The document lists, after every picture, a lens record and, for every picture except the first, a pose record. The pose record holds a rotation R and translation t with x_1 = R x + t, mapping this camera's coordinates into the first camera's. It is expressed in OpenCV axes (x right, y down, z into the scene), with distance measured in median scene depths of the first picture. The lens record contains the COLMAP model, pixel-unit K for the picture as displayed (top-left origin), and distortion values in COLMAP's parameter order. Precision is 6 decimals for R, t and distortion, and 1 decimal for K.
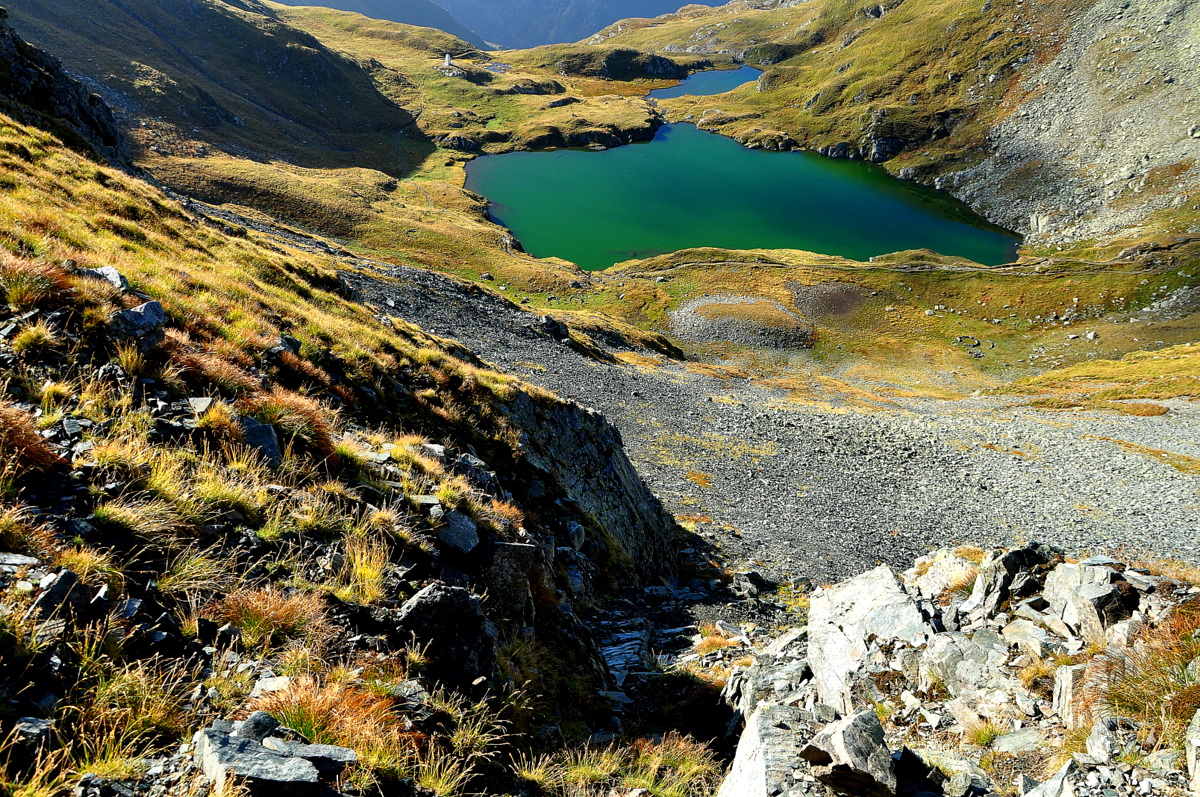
lens RADIAL K [[938.2, 0, 600.0], [0, 938.2, 398.5], [0, 0, 1]] dist [-0.166947, 0.127774]
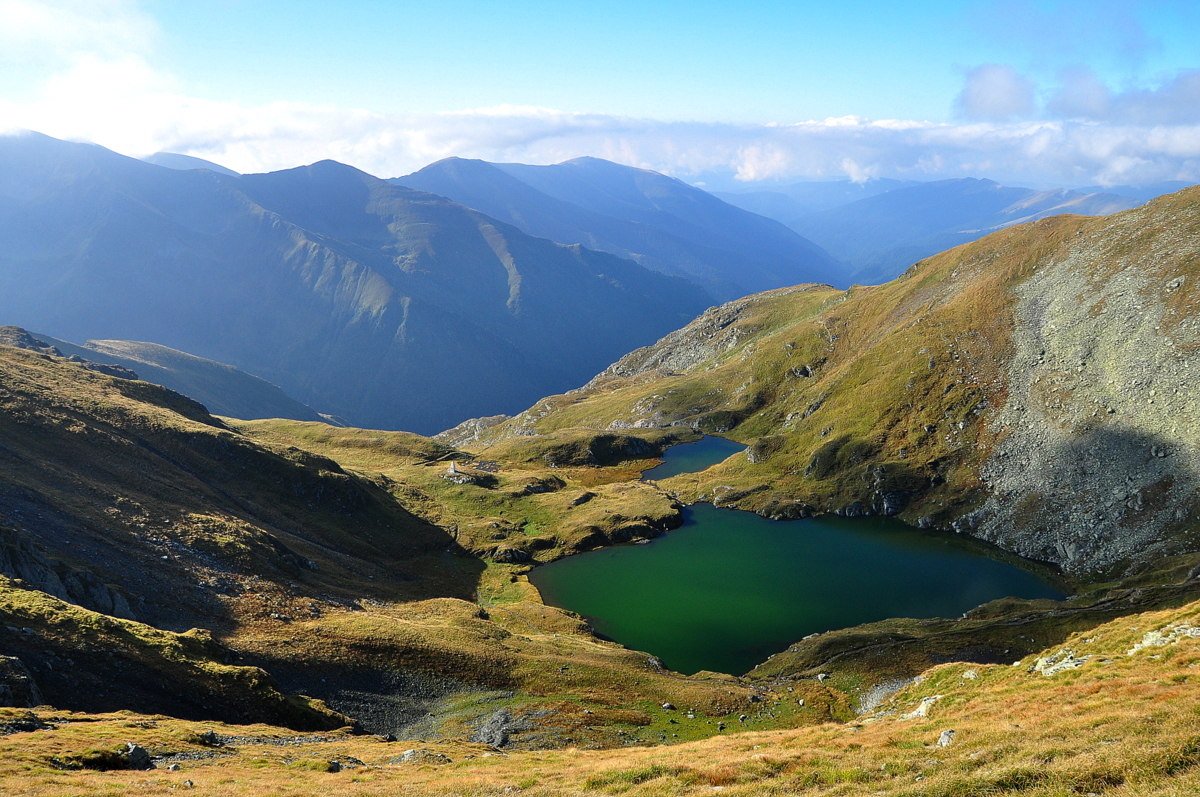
lens RADIAL K [[938.2, 0, 600.0], [0, 938.2, 398.5], [0, 0, 1]] dist [-0.166947, 0.127774]
pose [[0.968255, -0.099198, 0.229440, -0.265017], [0.172509, 0.929440, -0.326161, -0.089785], [-0.180897, 0.355387, 0.917048, 0.014534]]
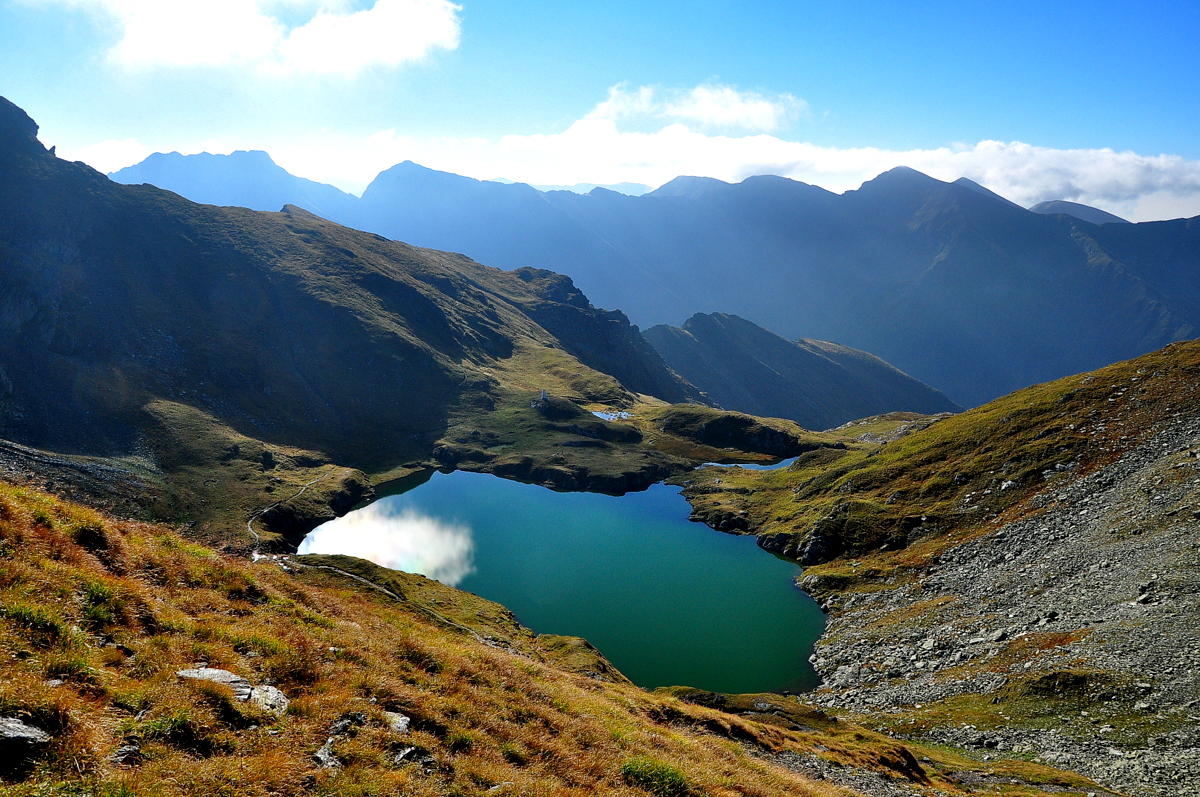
lens RADIAL K [[938.2, 0, 600.0], [0, 938.2, 398.5], [0, 0, 1]] dist [-0.166947, 0.127774]
pose [[0.755184, 0.120671, -0.644310, 0.640834], [-0.376722, 0.884274, -0.275935, -0.104933], [0.536449, 0.451108, 0.713249, 0.306317]]
